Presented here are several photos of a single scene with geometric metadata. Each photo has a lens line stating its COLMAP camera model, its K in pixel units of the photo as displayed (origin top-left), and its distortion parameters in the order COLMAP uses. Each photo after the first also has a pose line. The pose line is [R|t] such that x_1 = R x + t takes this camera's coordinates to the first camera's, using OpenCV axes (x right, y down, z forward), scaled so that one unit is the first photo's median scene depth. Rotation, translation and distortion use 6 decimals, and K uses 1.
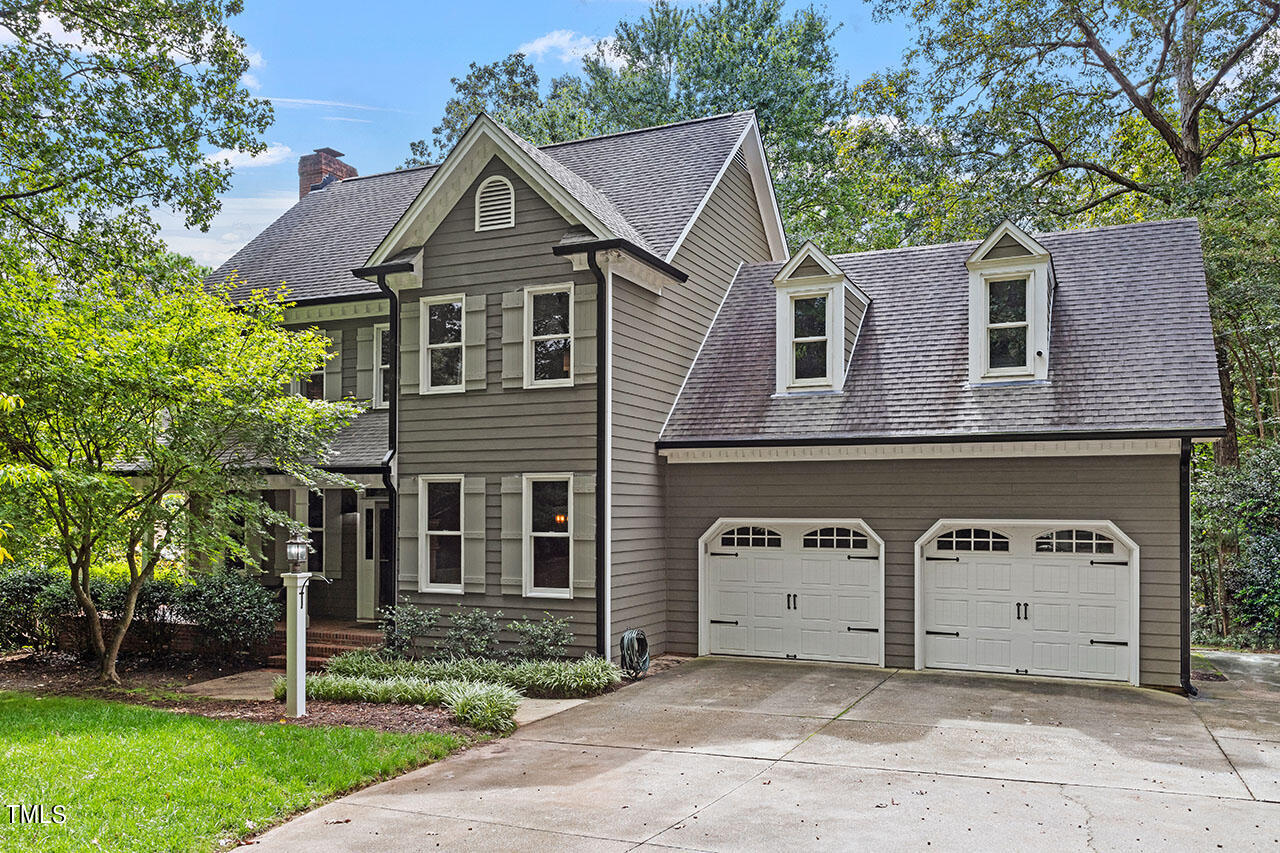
lens RADIAL K [[1037.4, 0, 642.6], [0, 1037.4, 433.0], [0, 0, 1]] dist [-0.006705, 0.012425]
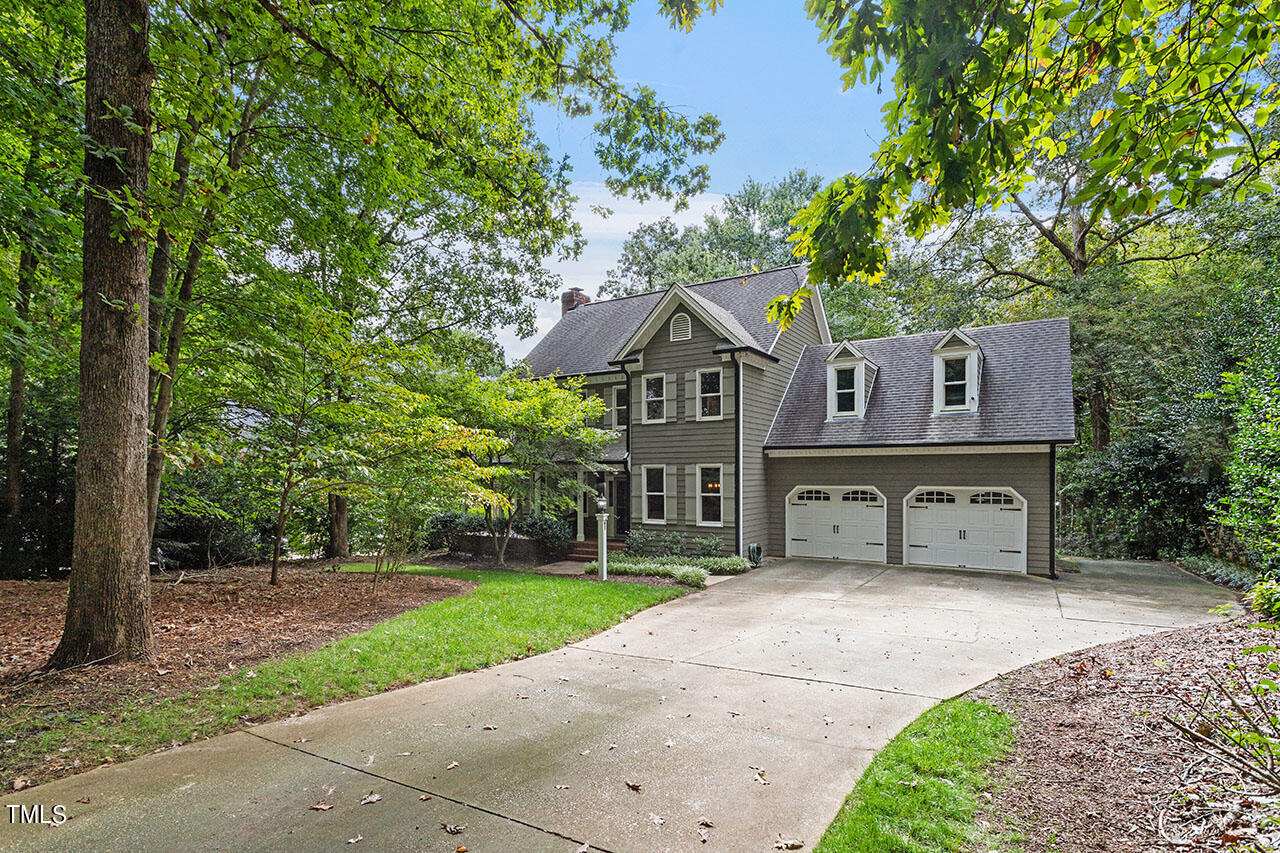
lens RADIAL K [[644.5, 0, 639.7], [0, 644.5, 454.4], [0, 0, 1]] dist [-0.004559, -0.000251]
pose [[0.990666, -0.009977, -0.135948, -0.055399], [0.015847, 0.998985, 0.042165, -0.032918], [0.135389, -0.043926, 0.989818, -0.232320]]
